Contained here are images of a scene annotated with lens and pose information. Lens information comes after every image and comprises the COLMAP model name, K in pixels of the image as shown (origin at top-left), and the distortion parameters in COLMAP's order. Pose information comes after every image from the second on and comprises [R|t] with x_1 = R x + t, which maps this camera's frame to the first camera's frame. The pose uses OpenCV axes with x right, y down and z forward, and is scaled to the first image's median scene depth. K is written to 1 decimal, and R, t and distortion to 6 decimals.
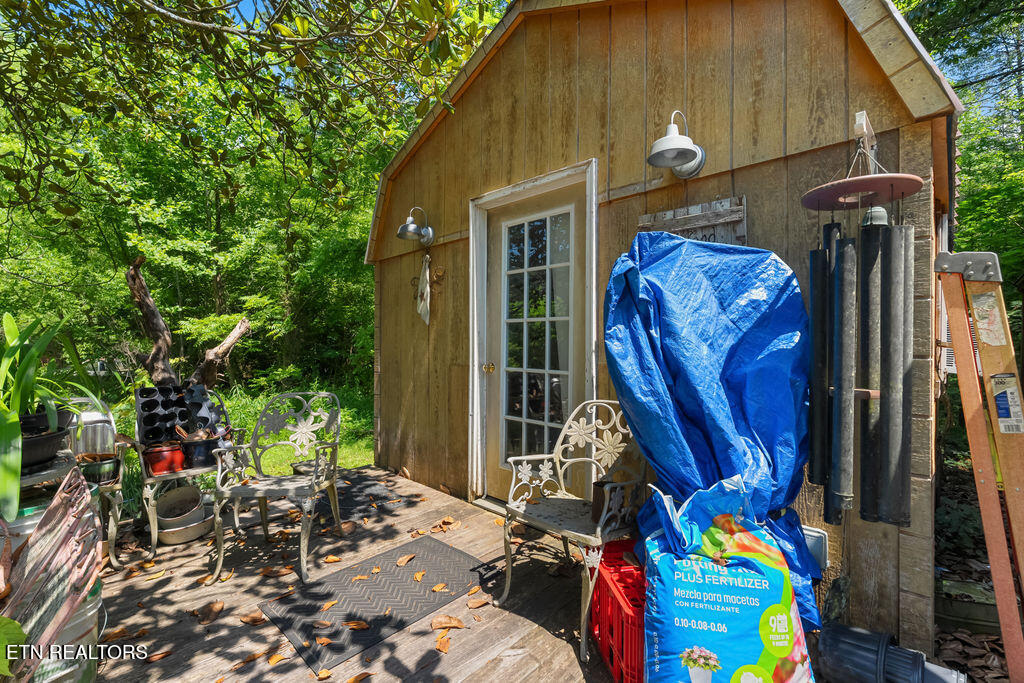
lens RADIAL K [[451.7, 0, 510.3], [0, 451.7, 345.2], [0, 0, 1]] dist [-0.008222, 0.001802]
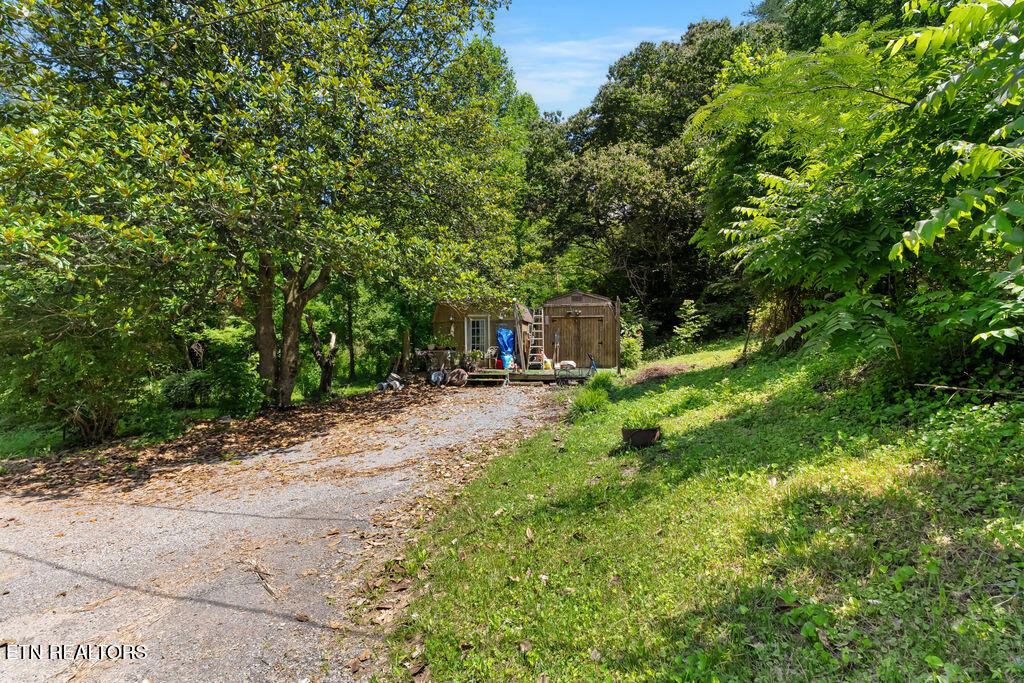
lens RADIAL K [[451.7, 0, 513.8], [0, 451.7, 344.2], [0, 0, 1]] dist [-0.008222, 0.001802]
pose [[0.848995, -0.005577, 0.528372, -3.962637], [0.013737, 0.999839, -0.011518, 0.184544], [-0.528223, 0.017037, 0.848935, -6.430989]]
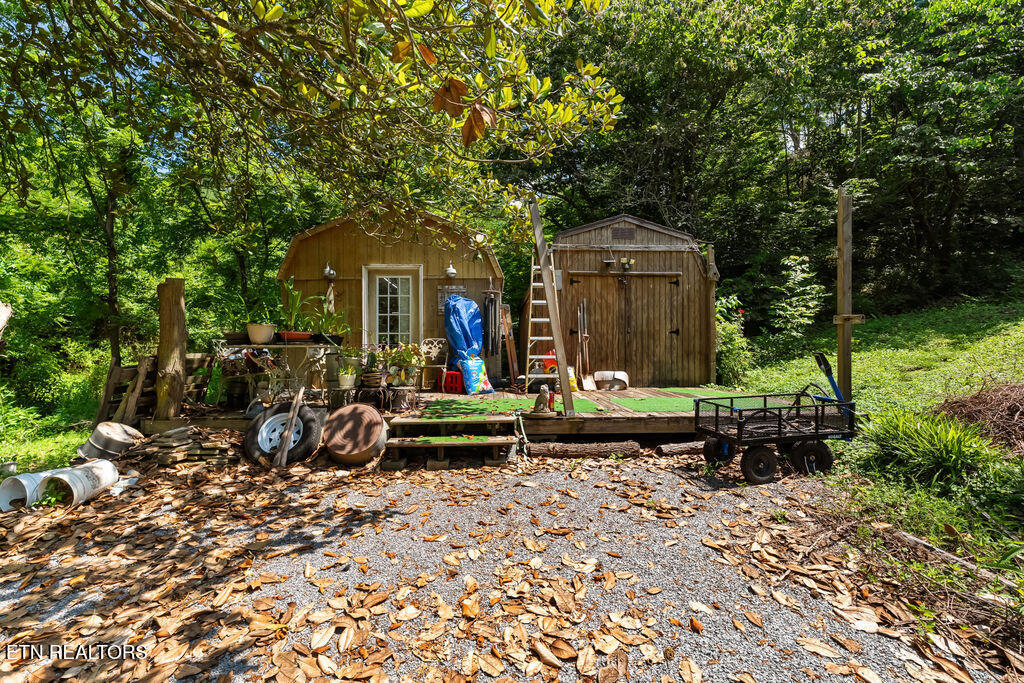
lens RADIAL K [[451.7, 0, 509.4], [0, 451.7, 344.6], [0, 0, 1]] dist [-0.008222, 0.001802]
pose [[0.691244, -0.000135, 0.722622, -1.975119], [0.012407, 0.999855, -0.011682, 0.228165], [-0.722515, 0.017041, 0.691145, -1.911969]]
